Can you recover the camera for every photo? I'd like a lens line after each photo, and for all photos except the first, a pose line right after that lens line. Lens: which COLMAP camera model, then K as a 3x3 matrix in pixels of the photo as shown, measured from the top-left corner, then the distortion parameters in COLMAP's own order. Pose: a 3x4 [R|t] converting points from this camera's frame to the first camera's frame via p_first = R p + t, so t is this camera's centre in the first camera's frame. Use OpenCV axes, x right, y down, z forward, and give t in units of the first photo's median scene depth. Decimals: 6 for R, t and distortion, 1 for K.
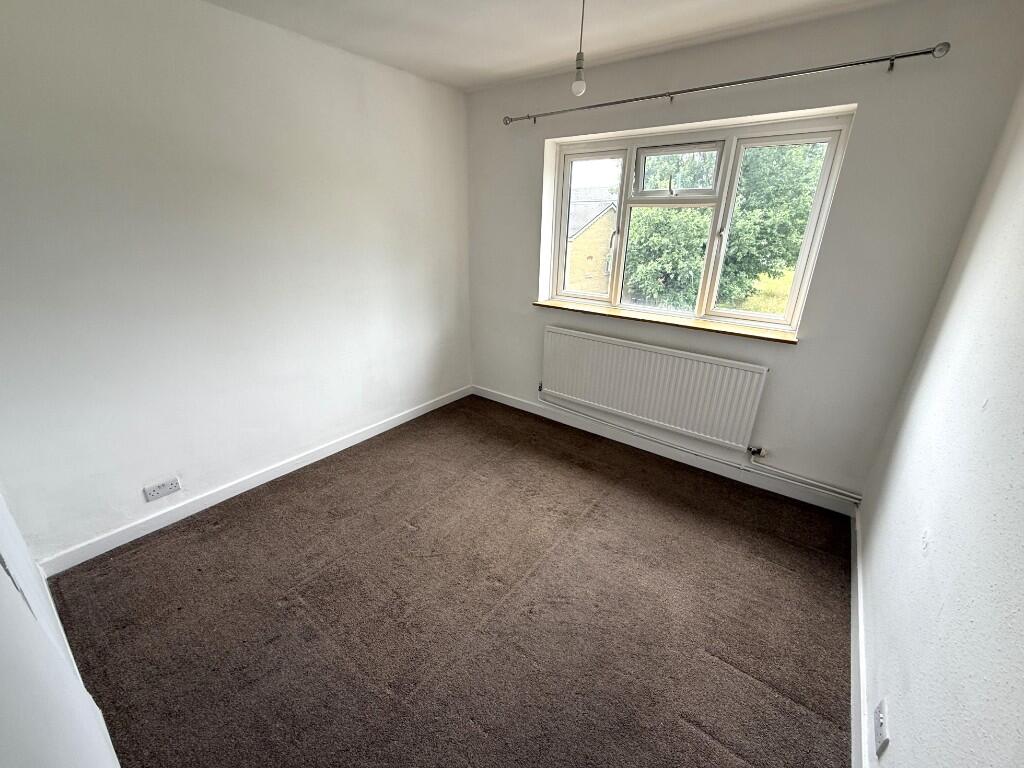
lens RADIAL K [[414.0, 0, 508.7], [0, 414.0, 384.7], [0, 0, 1]] dist [-0.000189, -0.000095]
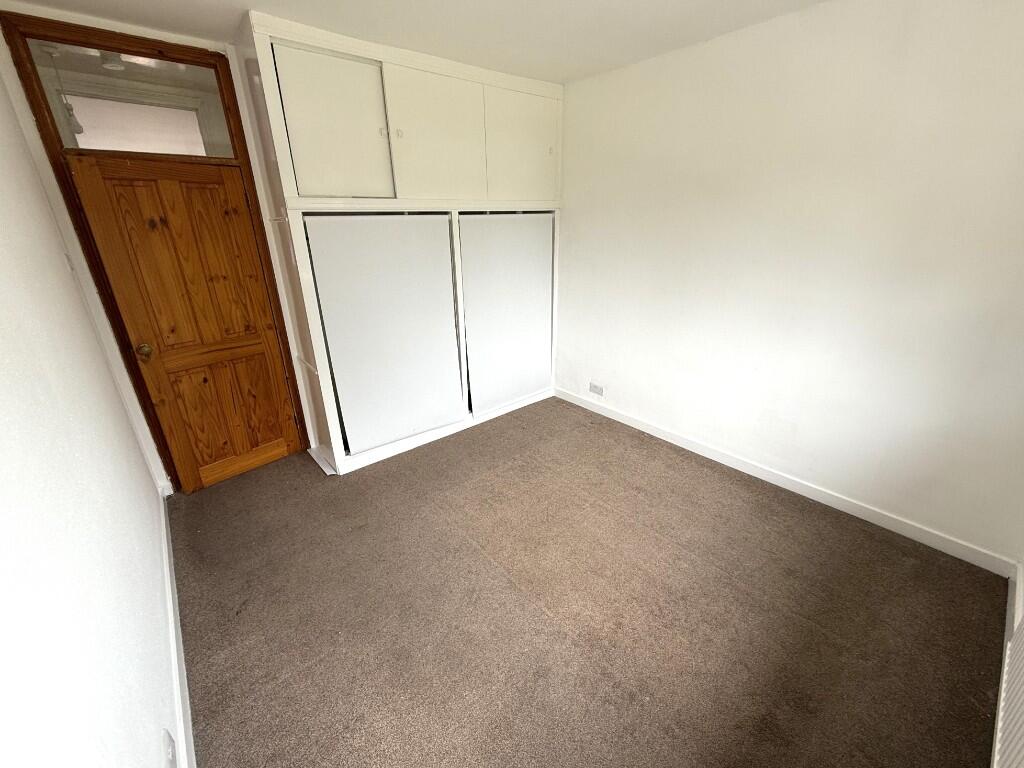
lens RADIAL K [[414.0, 0, 508.7], [0, 414.0, 384.7], [0, 0, 1]] dist [-0.000189, -0.000095]
pose [[-0.223364, 0.336550, -0.914791, 0.655906], [-0.342730, 0.851457, 0.396934, -0.262610], [0.912494, 0.402187, -0.074839, 0.729402]]
